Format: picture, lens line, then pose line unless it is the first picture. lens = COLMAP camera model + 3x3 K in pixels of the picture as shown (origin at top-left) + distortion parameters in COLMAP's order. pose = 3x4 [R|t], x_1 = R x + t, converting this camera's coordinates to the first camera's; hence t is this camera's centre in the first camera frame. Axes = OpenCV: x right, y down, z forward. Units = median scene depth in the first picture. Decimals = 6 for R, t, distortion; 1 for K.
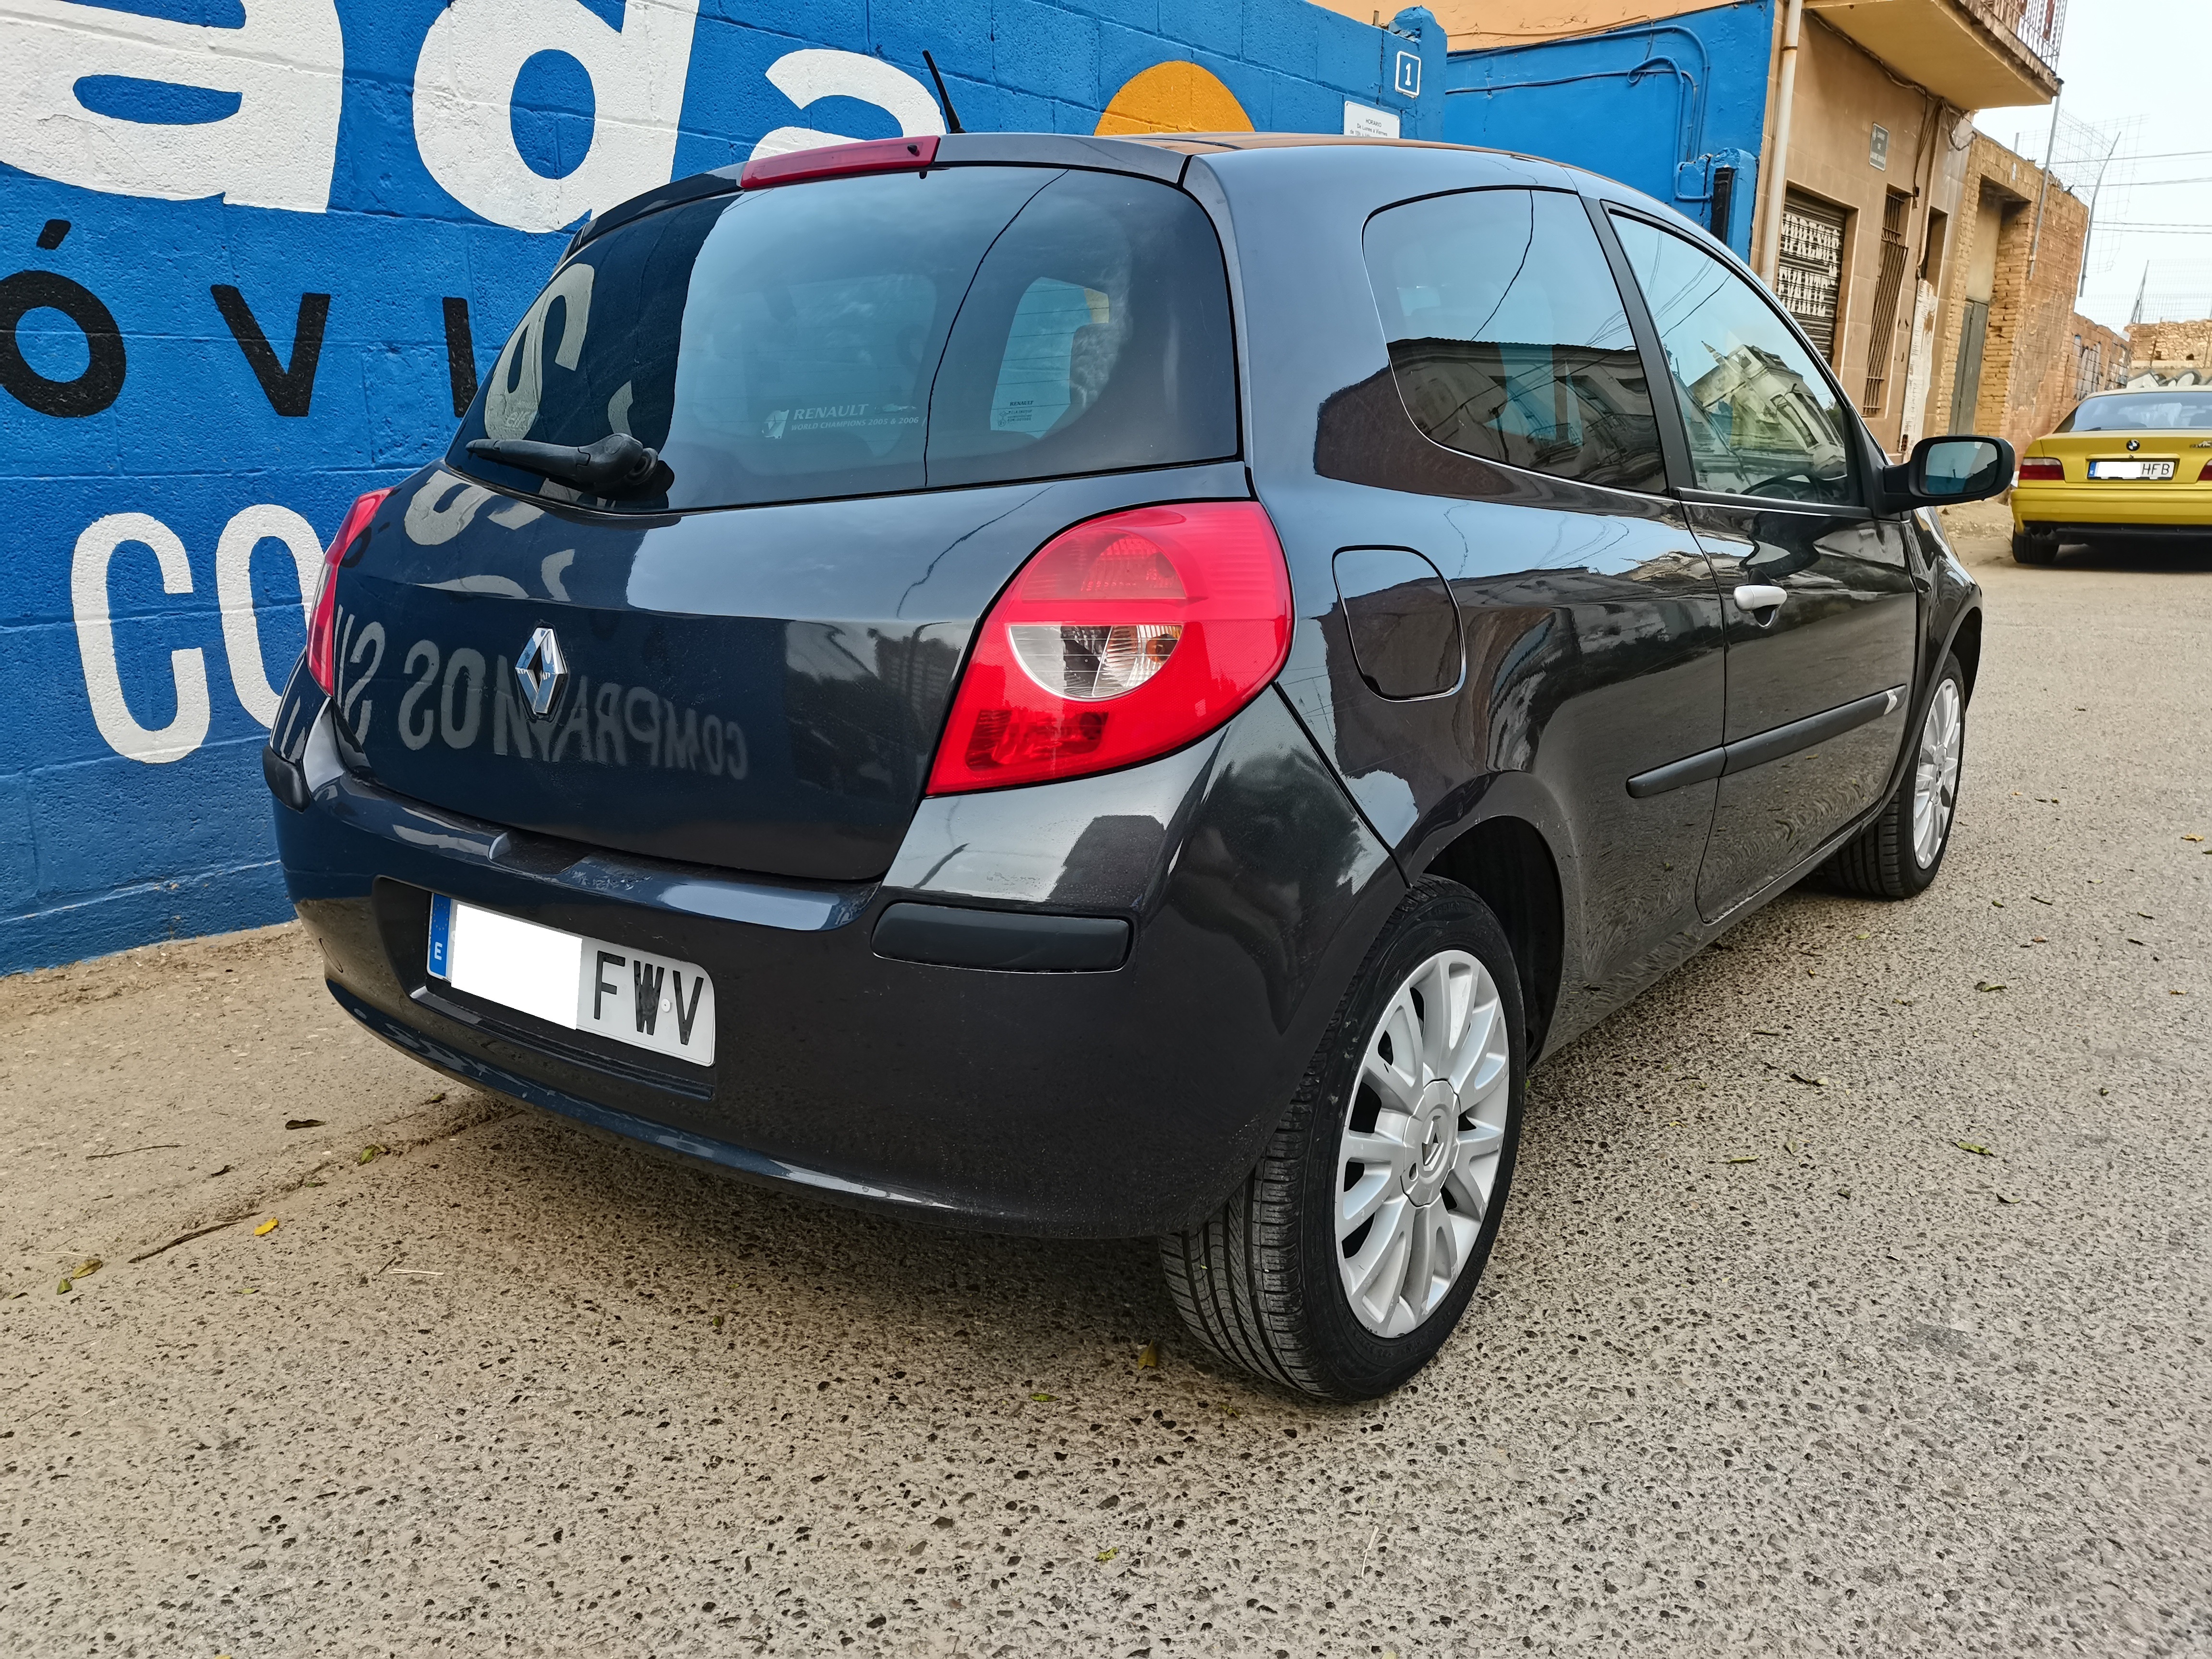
lens RADIAL K [[1685.2, 0, 1101.5], [0, 1685.2, 827.7], [0, 0, 1]] dist [0.029332, -0.011218]
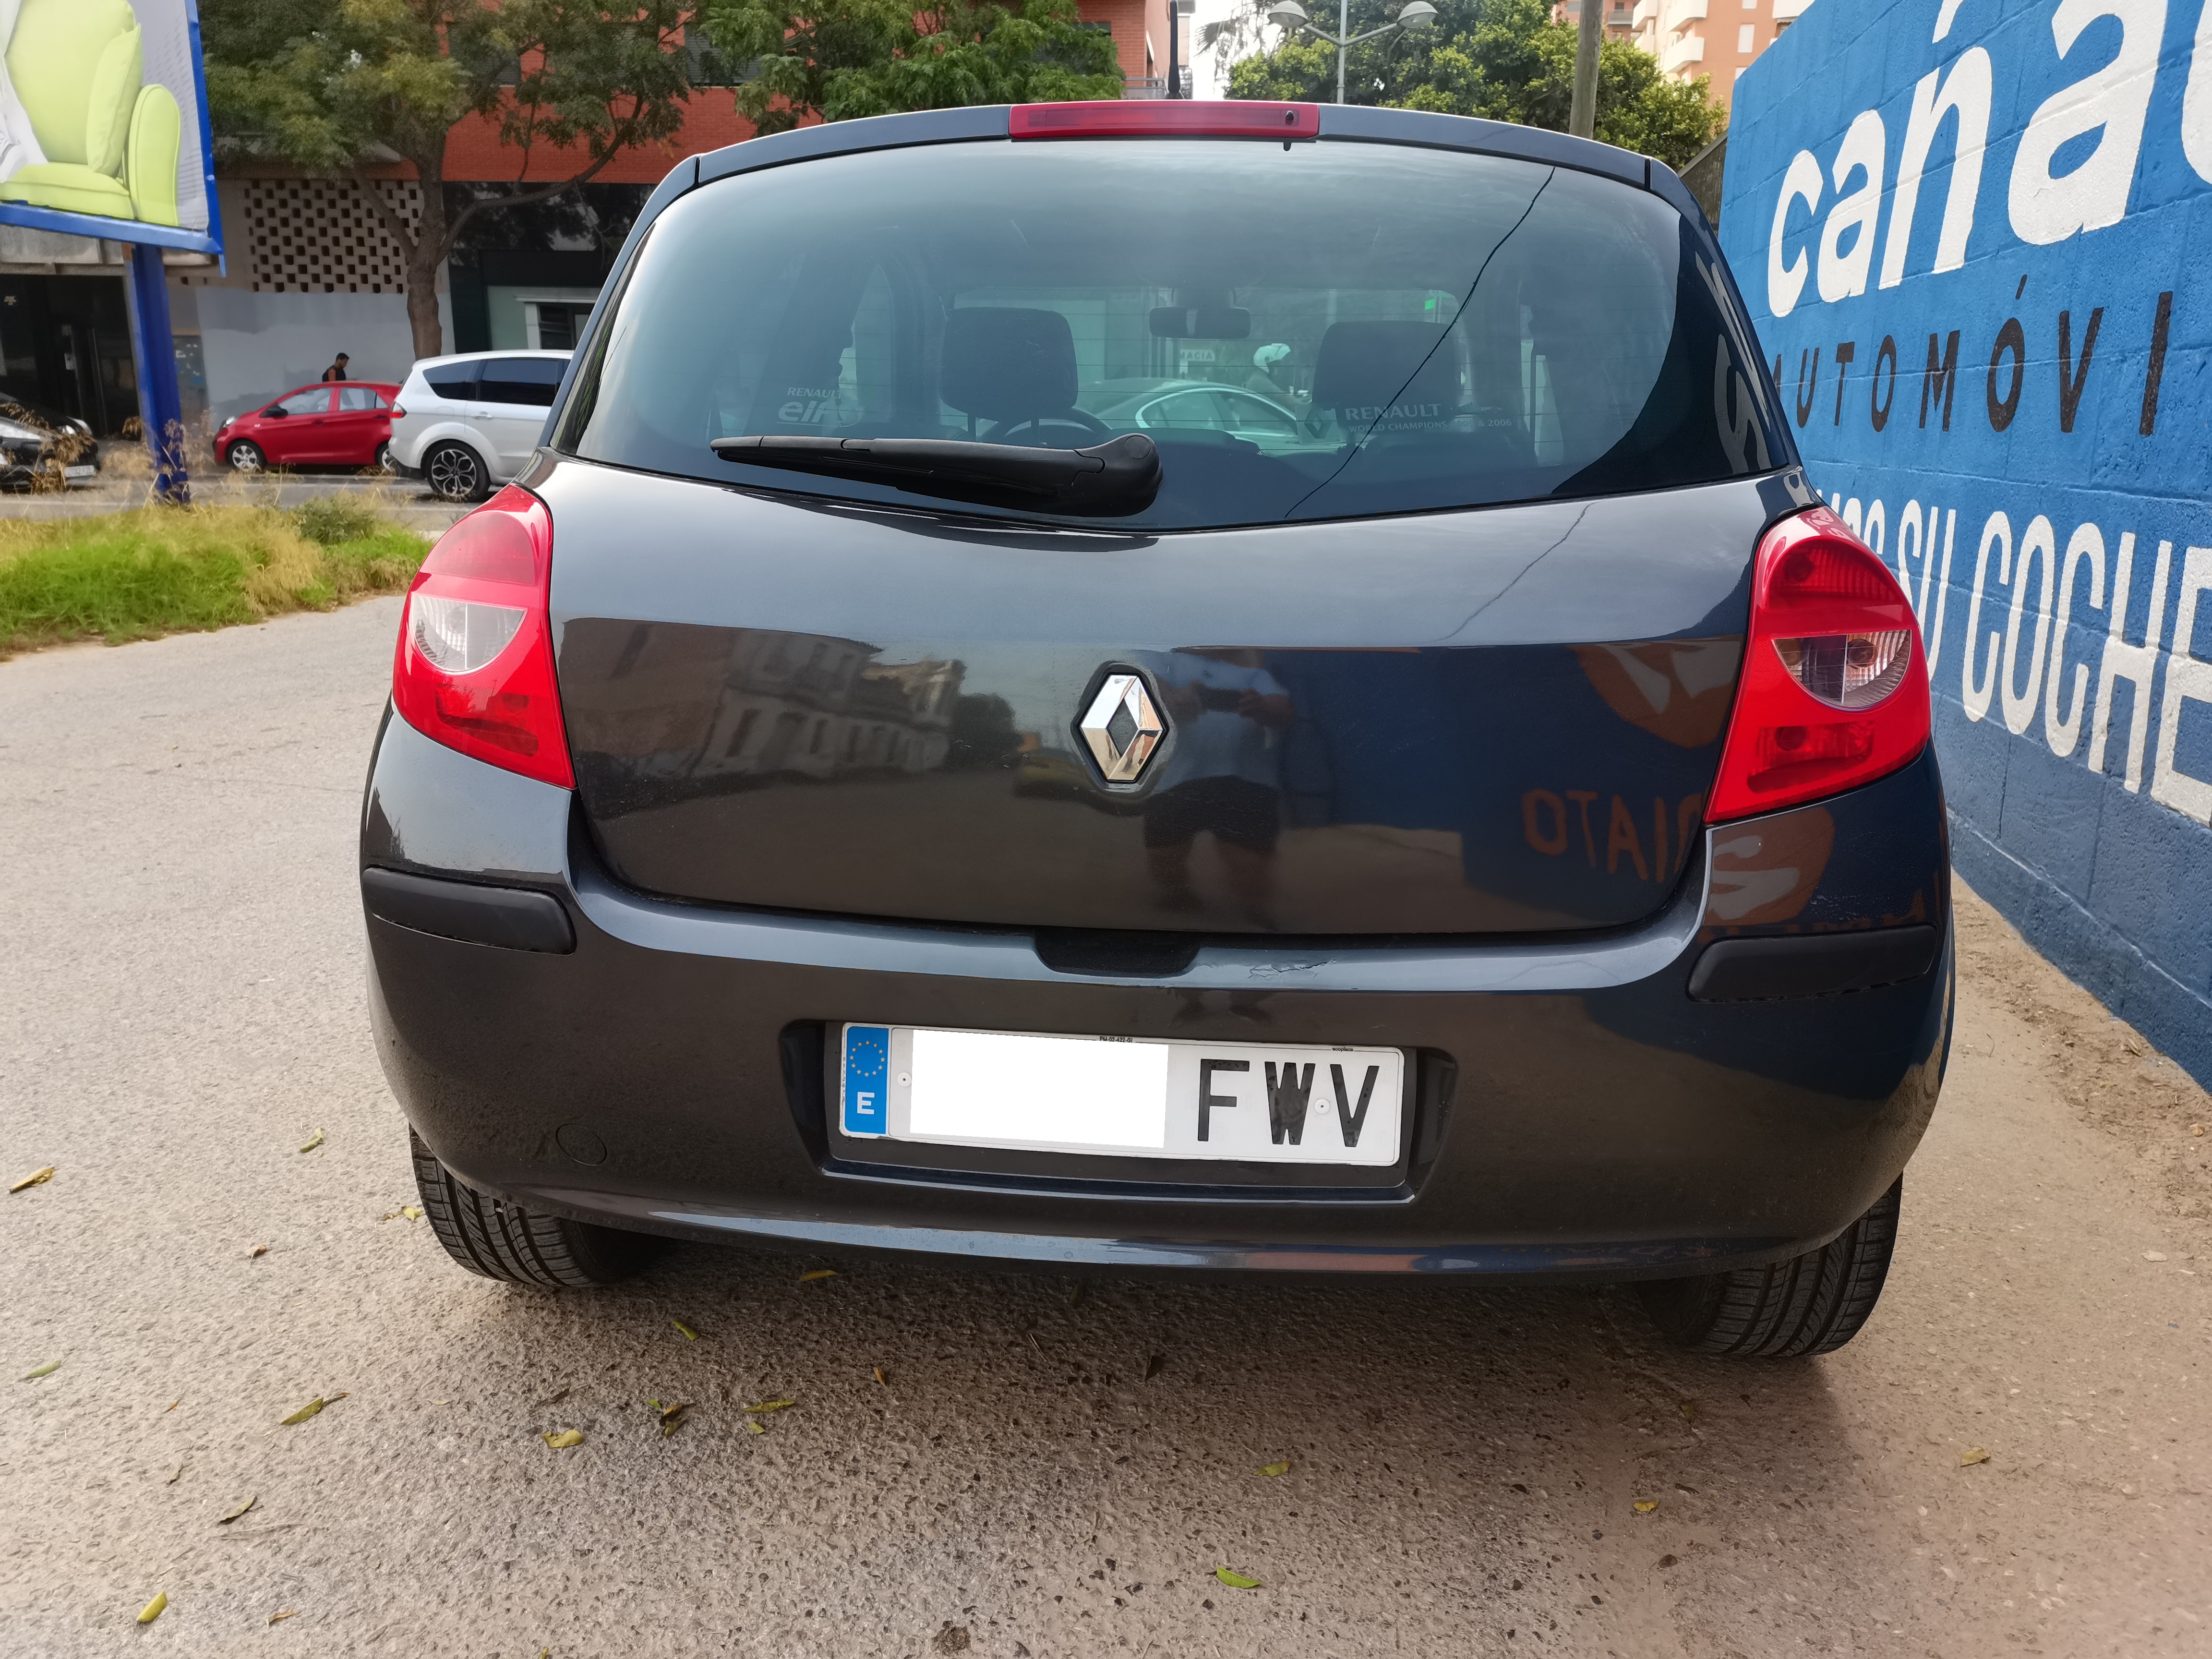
lens RADIAL K [[1697.5, 0, 1110.9], [0, 1697.5, 829.7], [0, 0, 1]] dist [0.019539, 0.009164]
pose [[-0.891145, 0.093473, -0.443985, 0.673436], [-0.123600, 0.891527, 0.435778, -0.530976], [0.436558, 0.443218, -0.782927, 2.168639]]
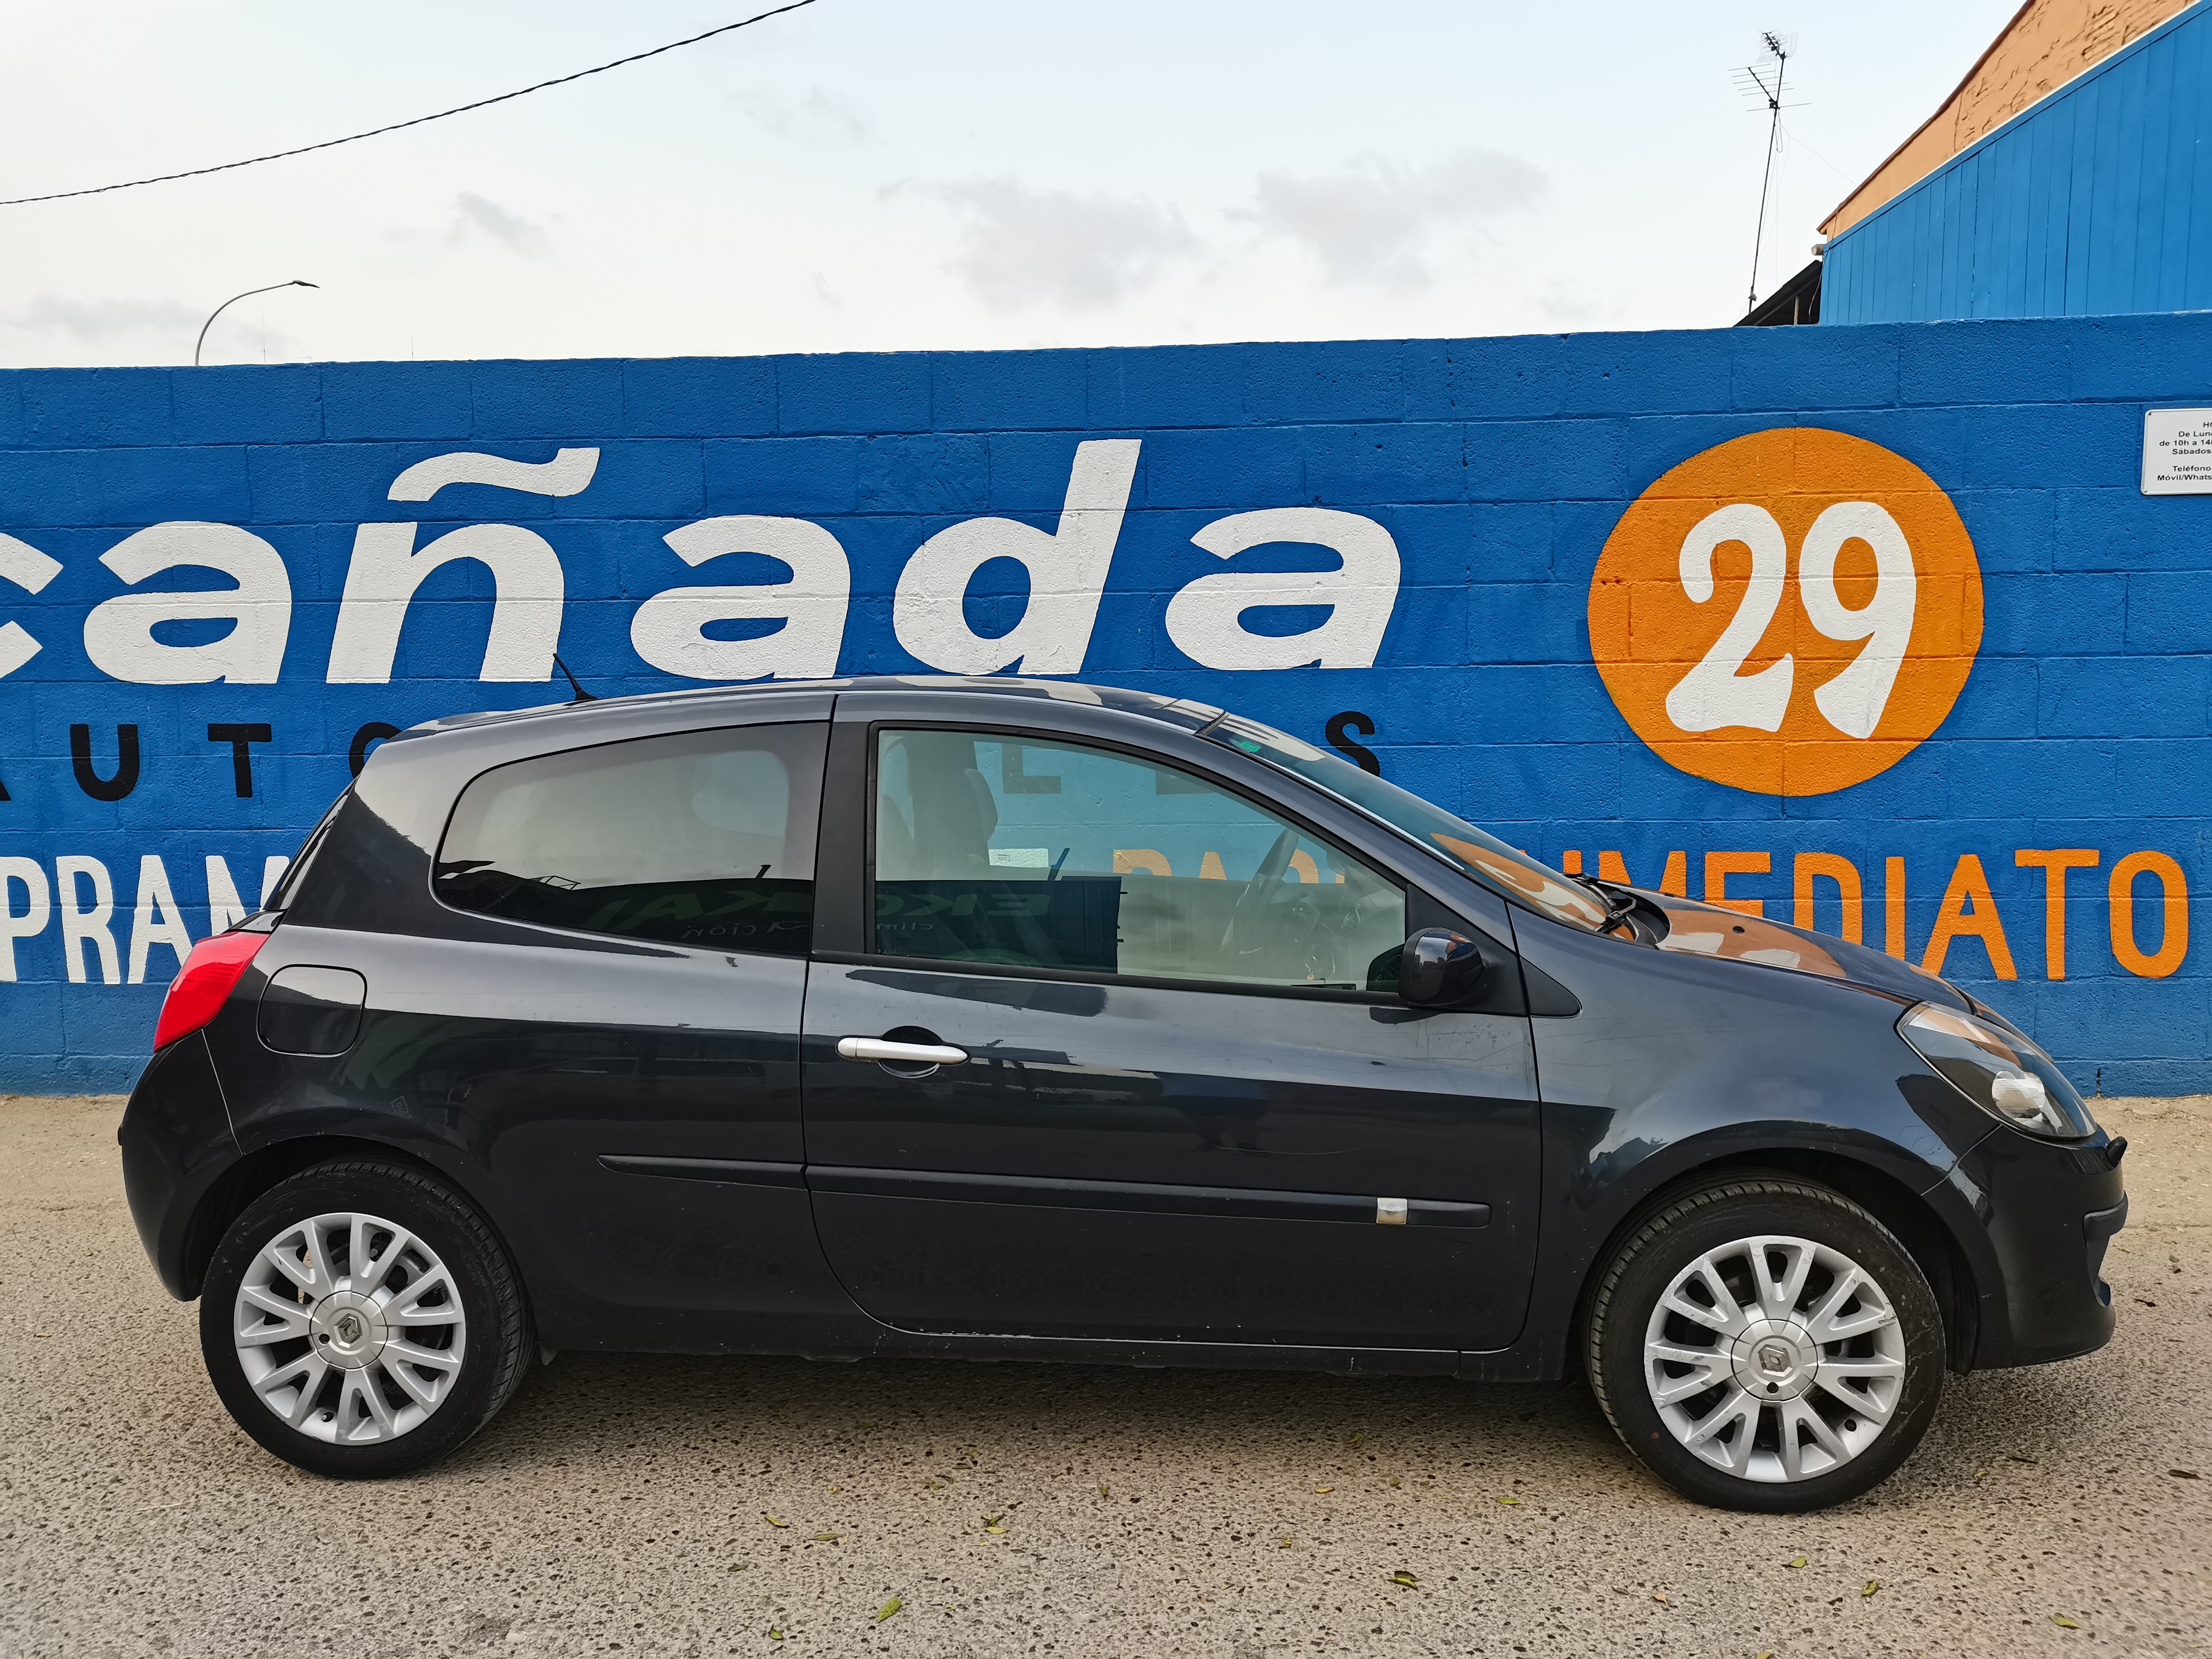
lens RADIAL K [[1676.8, 0, 1105.8], [0, 1676.8, 825.5], [0, 0, 1]] dist [0.042773, -0.022211]
pose [[0.541874, 0.072762, -0.837304, 1.413333], [-0.188523, 0.981382, -0.036723, -0.271807], [0.819043, 0.177750, 0.545502, 0.449193]]
